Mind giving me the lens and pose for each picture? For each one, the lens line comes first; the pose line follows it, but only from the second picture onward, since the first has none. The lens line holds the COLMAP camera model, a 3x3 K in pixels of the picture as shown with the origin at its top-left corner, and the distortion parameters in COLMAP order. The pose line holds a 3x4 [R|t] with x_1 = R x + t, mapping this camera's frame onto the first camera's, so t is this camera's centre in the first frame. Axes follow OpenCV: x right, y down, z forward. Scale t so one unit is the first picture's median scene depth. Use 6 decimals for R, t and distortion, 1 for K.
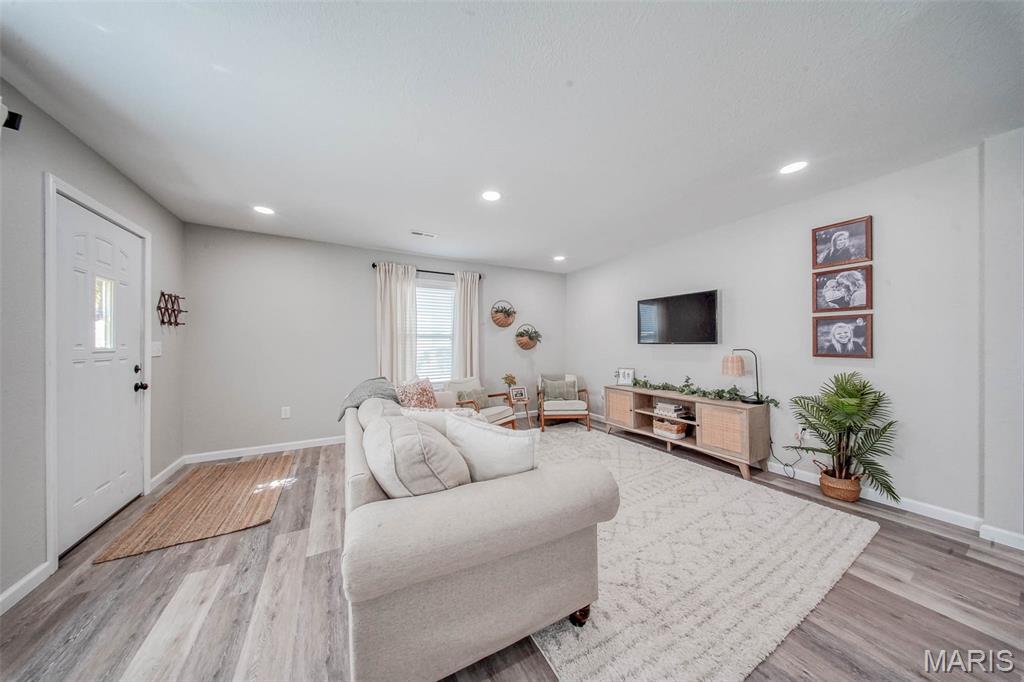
lens RADIAL K [[305.6, 0, 512.0], [0, 305.6, 341.0], [0, 0, 1]] dist [0.000222, -0.000004]
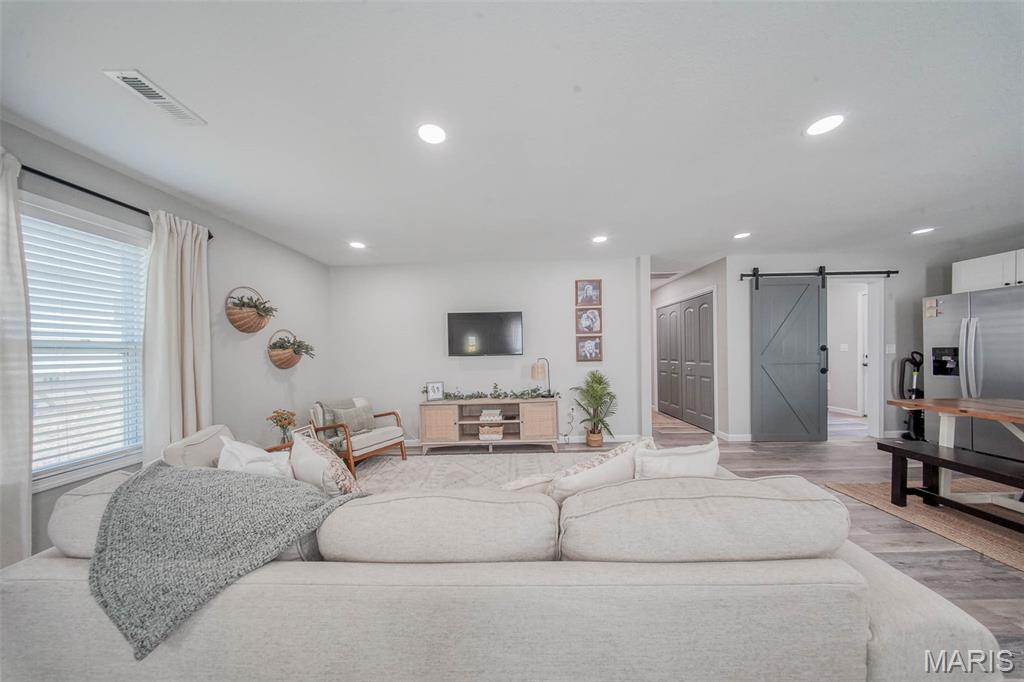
lens RADIAL K [[302.3, 0, 518.2], [0, 302.3, 357.4], [0, 0, 1]] dist [-0.000699, -0.000114]
pose [[0.500381, -0.021459, 0.865539, -0.426736], [0.014212, 0.999762, 0.016571, -0.000833], [-0.865688, 0.004009, 0.500567, 0.410868]]
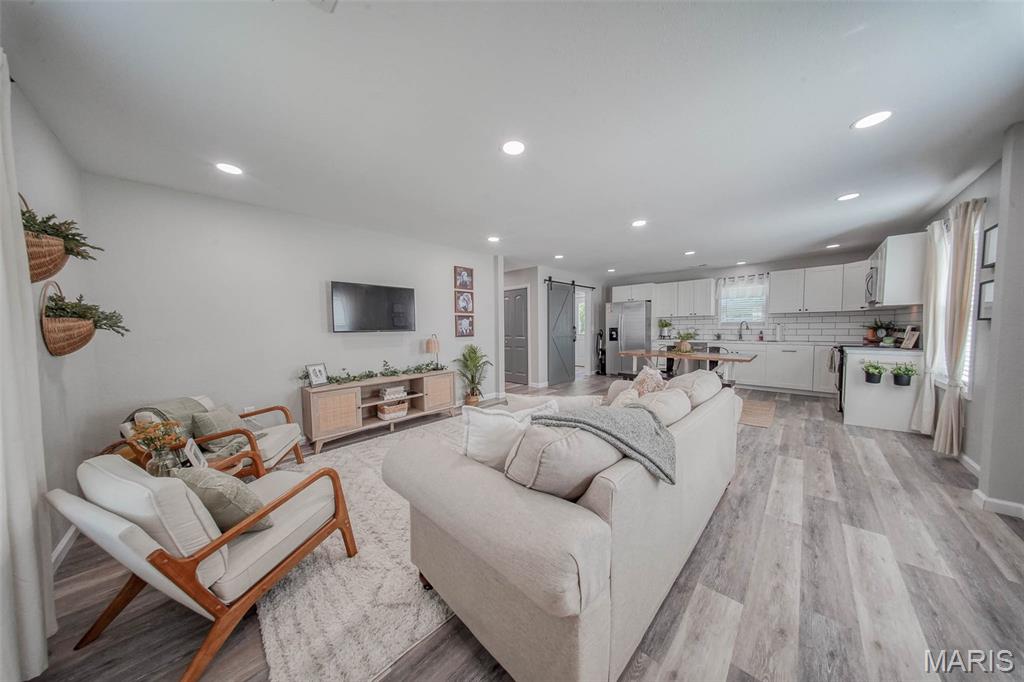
lens RADIAL K [[301.8, 0, 512.0], [0, 301.8, 341.0], [0, 0, 1]] dist [-0.000181, -0.000015]
pose [[-0.277865, -0.037499, 0.959888, -0.689678], [0.008433, 0.999104, 0.041473, 0.002421], [-0.960583, 0.019619, -0.277300, 0.997184]]
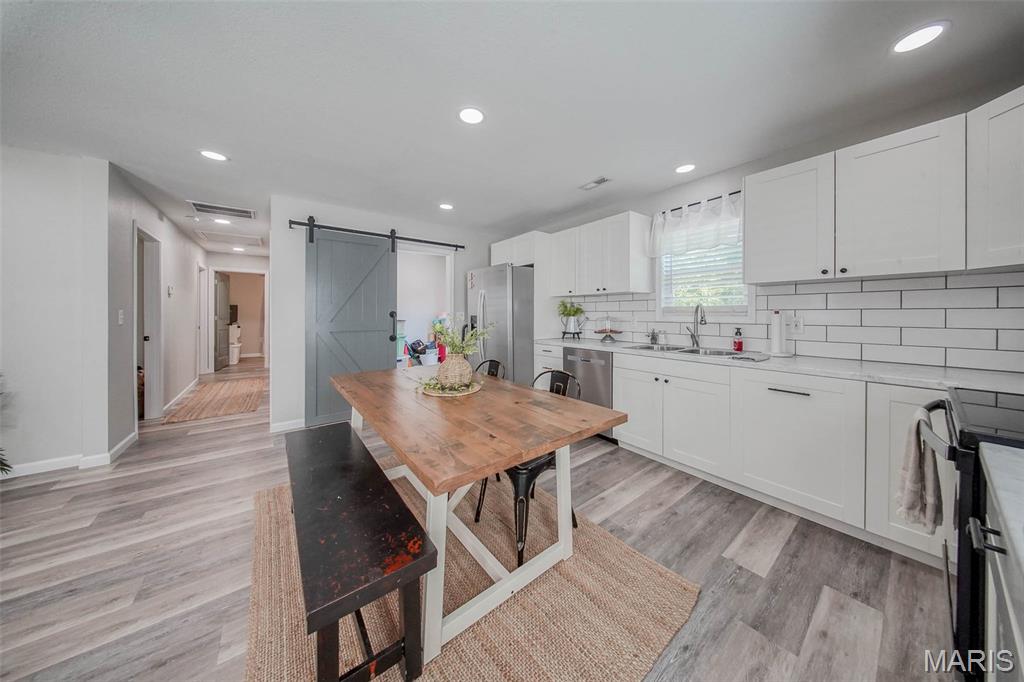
lens RADIAL K [[313.3, 0, 516.1], [0, 313.3, 317.2], [0, 0, 1]] dist [0.000226, -0.000017]
pose [[-0.145037, -0.006780, 0.989403, -0.004599], [-0.005671, 0.999966, 0.006021, 0.000897], [-0.989410, -0.004738, -0.145071, -0.384411]]
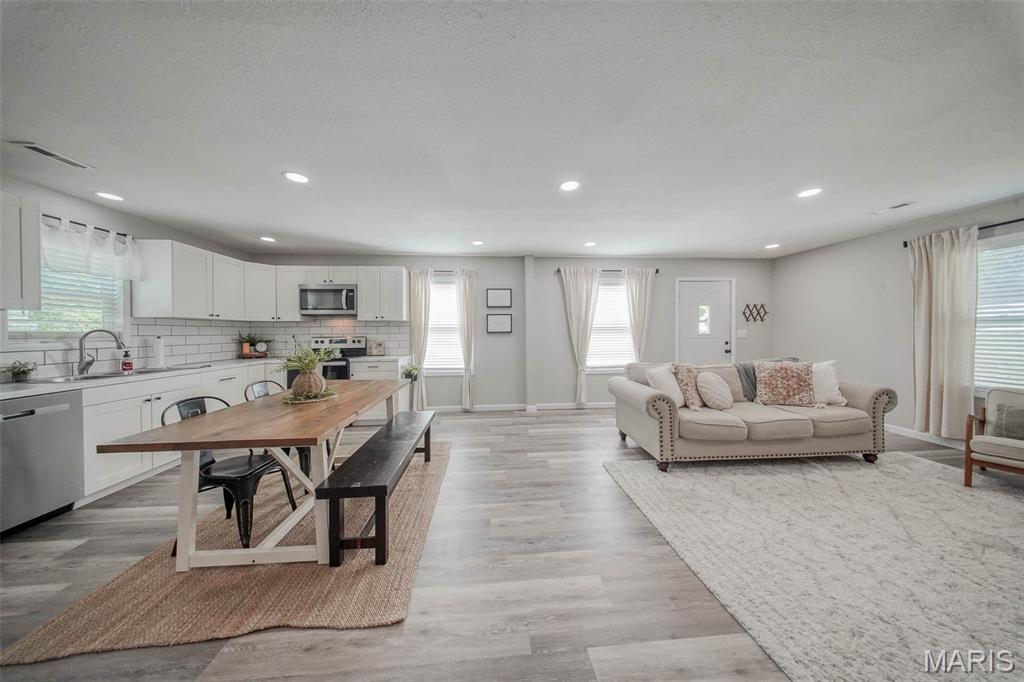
lens RADIAL K [[313.3, 0, 516.1], [0, 313.3, 317.2], [0, 0, 1]] dist [0.000226, -0.000017]
pose [[-0.406360, -0.037079, -0.912960, 1.113182], [0.016110, 0.998730, -0.047734, -0.007990], [0.913571, -0.034105, -0.405247, 0.415325]]
